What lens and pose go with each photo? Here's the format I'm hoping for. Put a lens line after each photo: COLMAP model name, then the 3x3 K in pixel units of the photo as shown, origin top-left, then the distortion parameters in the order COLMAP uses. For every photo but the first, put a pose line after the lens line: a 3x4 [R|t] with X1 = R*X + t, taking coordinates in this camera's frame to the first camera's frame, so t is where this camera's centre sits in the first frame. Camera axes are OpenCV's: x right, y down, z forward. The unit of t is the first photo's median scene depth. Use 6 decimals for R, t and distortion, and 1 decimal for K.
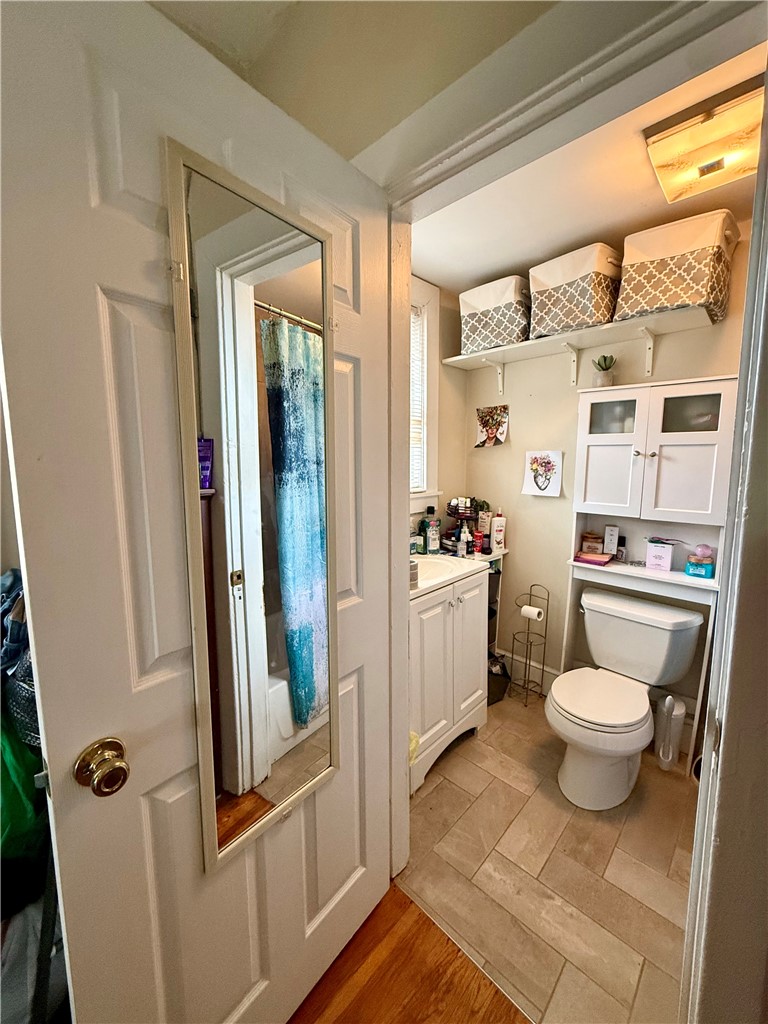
lens RADIAL K [[408.4, 0, 372.6], [0, 408.4, 508.0], [0, 0, 1]] dist [0.000564, -0.000201]
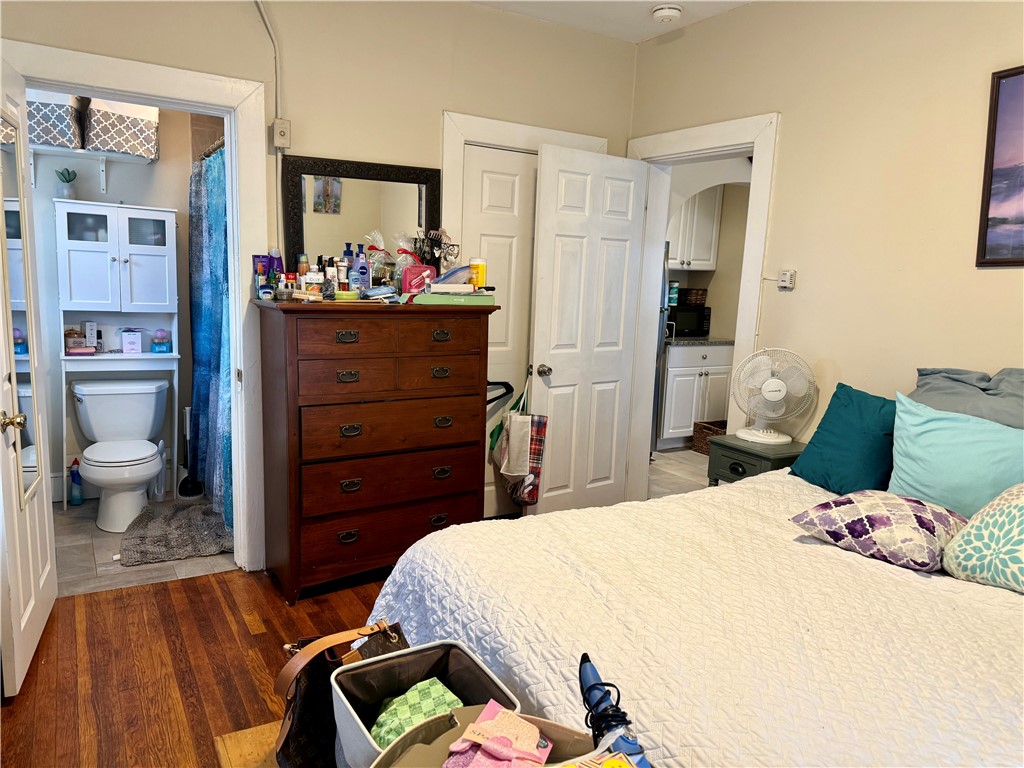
lens RADIAL K [[721.6, 0, 521.9], [0, 721.6, 379.7], [0, 0, 1]] dist [0.070534, -0.092086]
pose [[0.242039, -0.132729, 0.961145, -1.197441], [0.070703, 0.990378, 0.118962, 0.050850], [-0.967687, 0.039162, 0.249094, -0.720272]]
